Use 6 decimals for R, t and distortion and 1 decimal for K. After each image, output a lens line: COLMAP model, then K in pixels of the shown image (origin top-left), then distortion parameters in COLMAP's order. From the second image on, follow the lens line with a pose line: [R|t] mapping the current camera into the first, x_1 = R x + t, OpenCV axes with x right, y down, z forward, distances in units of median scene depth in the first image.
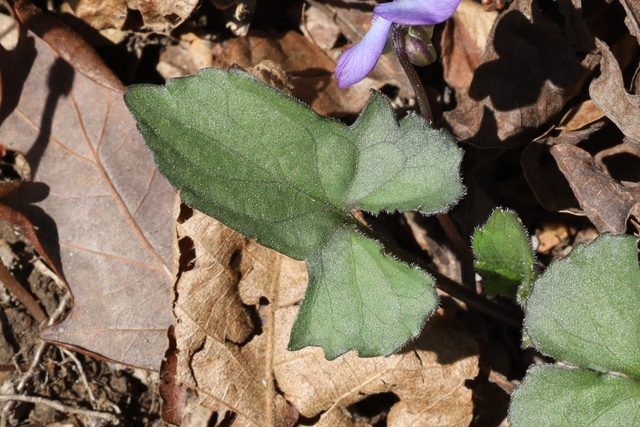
lens RADIAL K [[1870.1, 0, 319.7], [0, 1870.1, 214.9], [0, 0, 1]] dist [-0.158860, 0.000000]
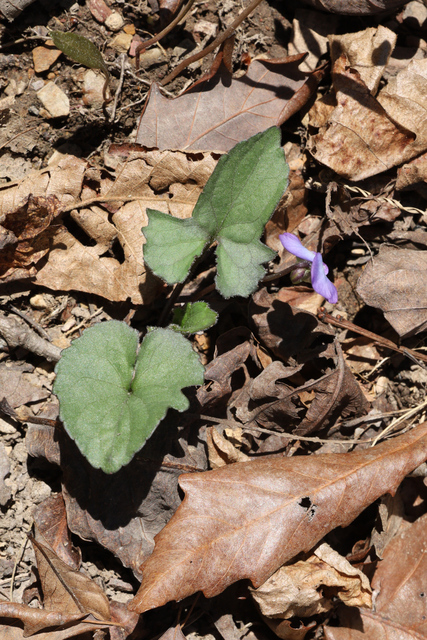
lens RADIAL K [[1870.1, 0, 215.0], [0, 1870.1, 319.7], [0, 0, 1]] dist [-0.158860, 0.000000]
pose [[-0.003698, 0.999198, 0.039876, 0.022030], [-0.999730, -0.004609, 0.022784, -0.045920], [0.022949, -0.039781, 0.998945, -0.980009]]
